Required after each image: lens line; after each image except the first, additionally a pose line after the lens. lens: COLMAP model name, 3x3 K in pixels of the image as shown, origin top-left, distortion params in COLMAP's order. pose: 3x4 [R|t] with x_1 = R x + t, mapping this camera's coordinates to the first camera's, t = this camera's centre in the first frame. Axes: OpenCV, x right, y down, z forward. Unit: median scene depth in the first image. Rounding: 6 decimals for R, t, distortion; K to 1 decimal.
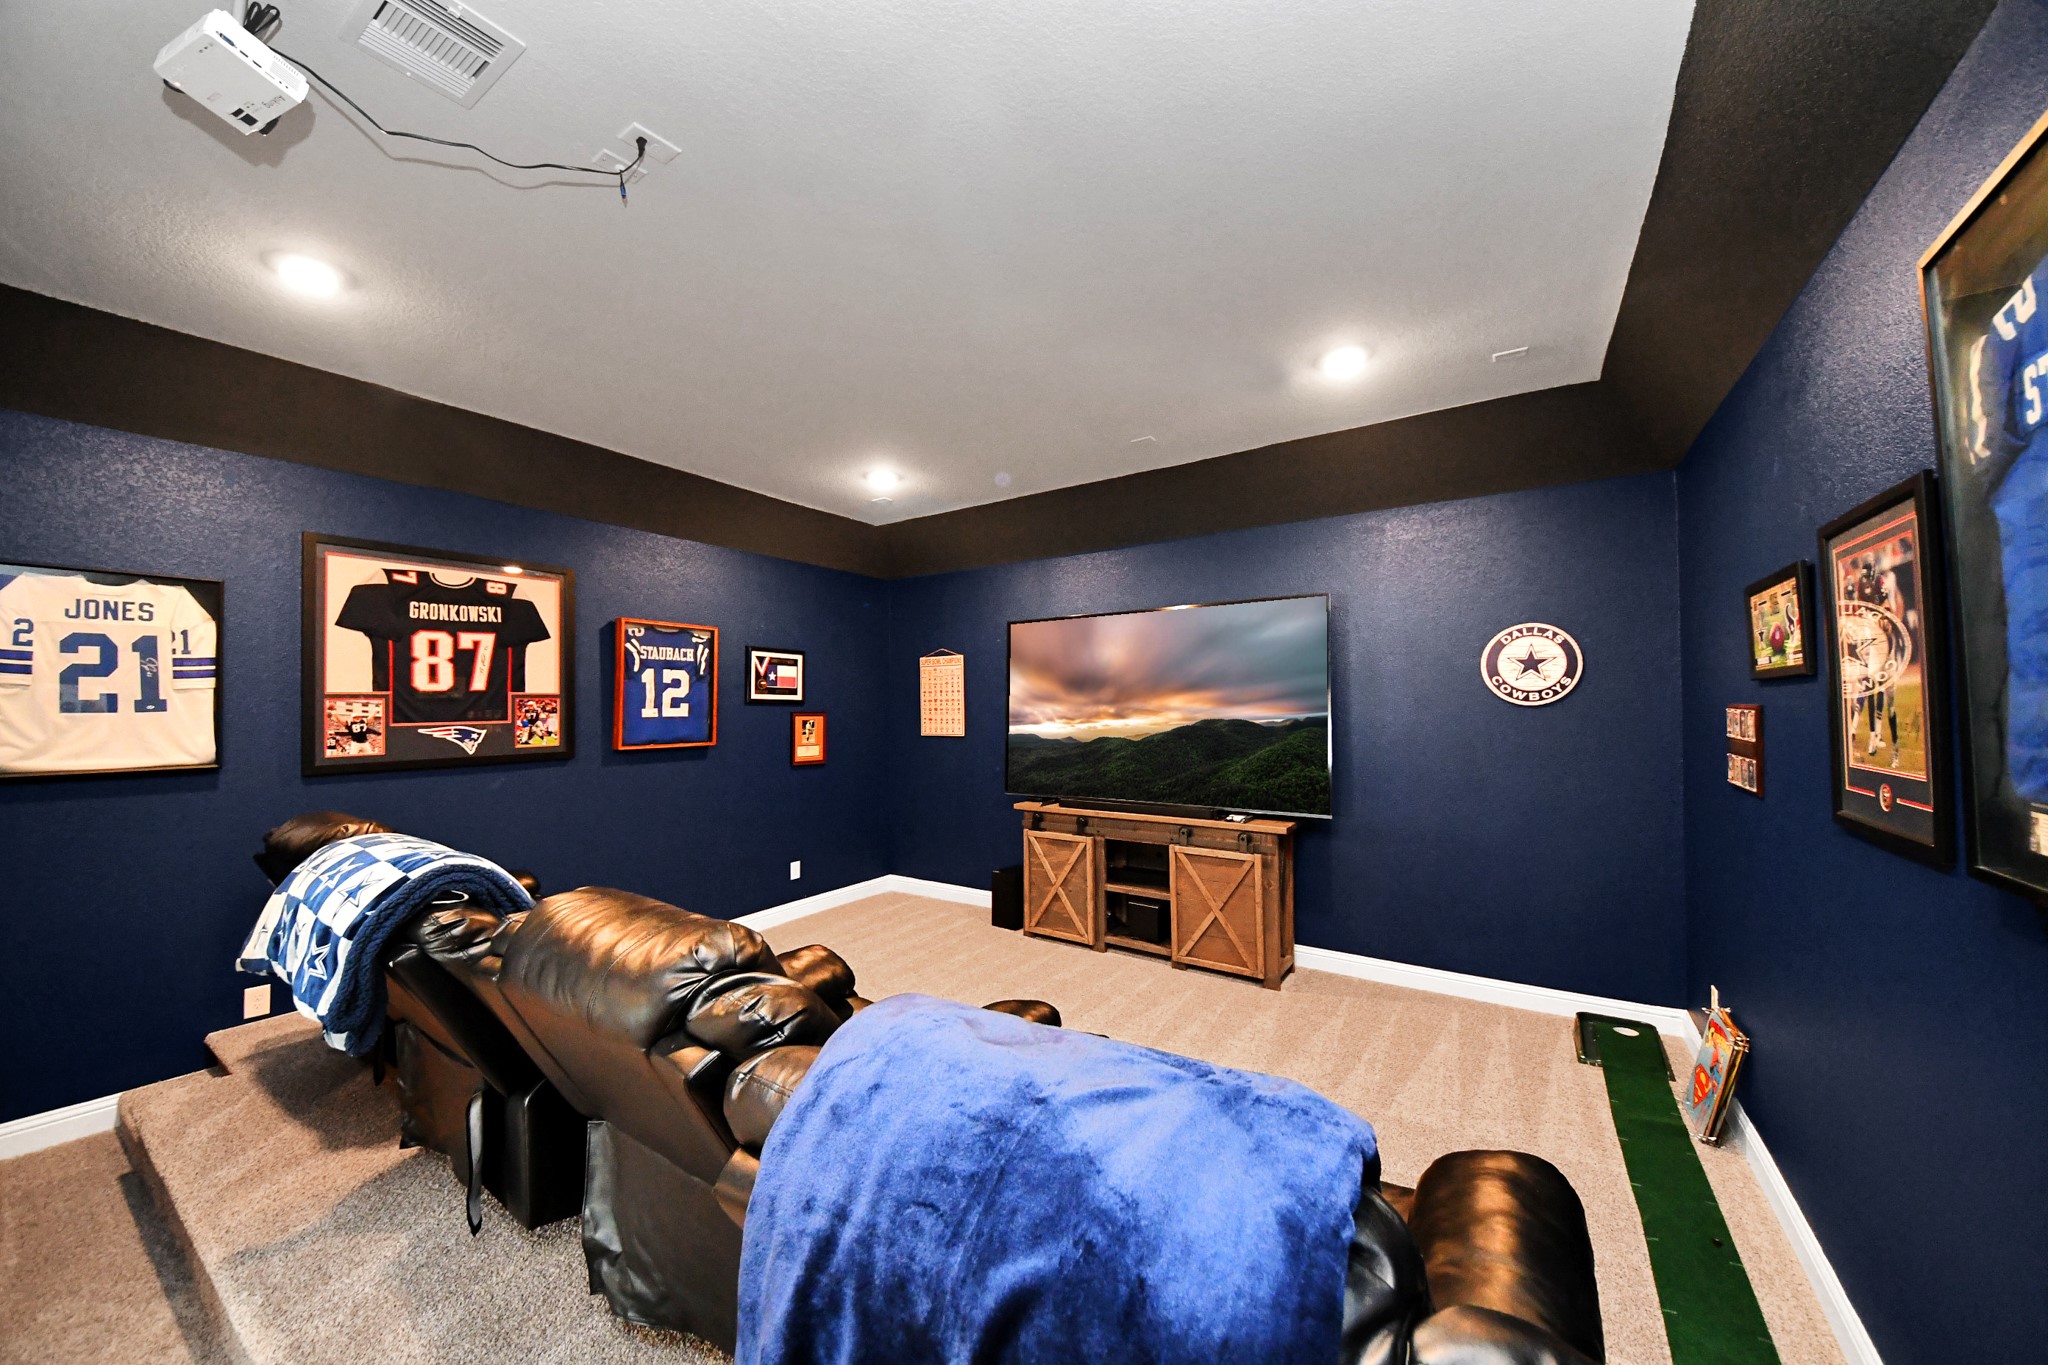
lens RADIAL K [[722.9, 0, 1025.3], [0, 722.9, 698.0], [0, 0, 1]] dist [-0.016890, -0.000574]
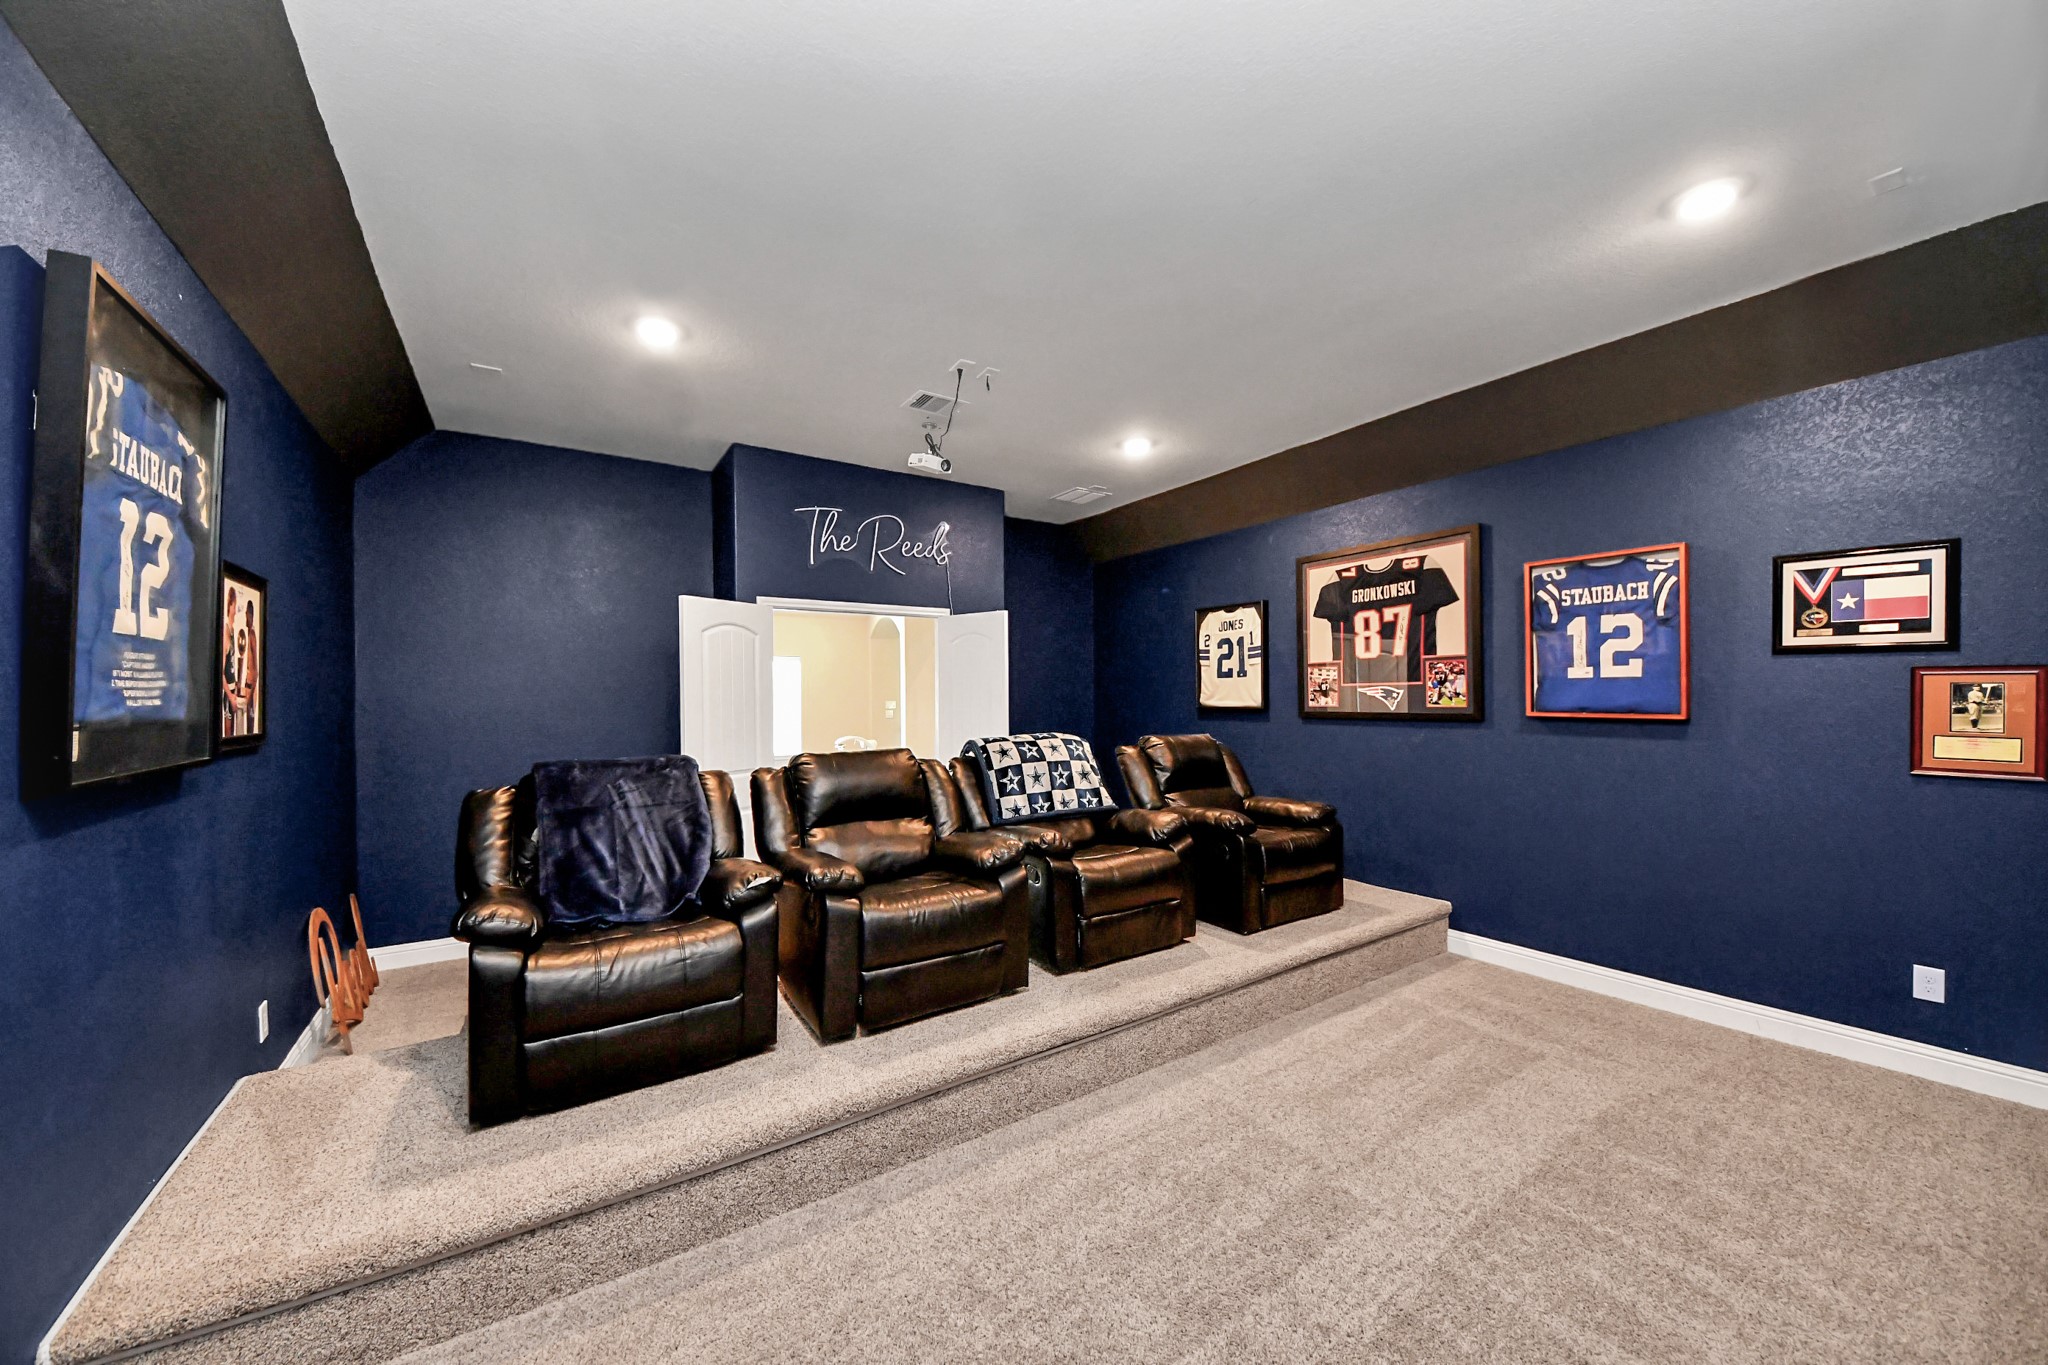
lens RADIAL K [[722.9, 0, 1022.7], [0, 722.9, 684.1], [0, 0, 1]] dist [-0.016890, -0.000574]
pose [[-0.418806, 0.021662, -0.907817, 0.534850], [0.043625, 0.999041, 0.003713, 0.004070], [0.907027, -0.038048, -0.419349, 0.907552]]
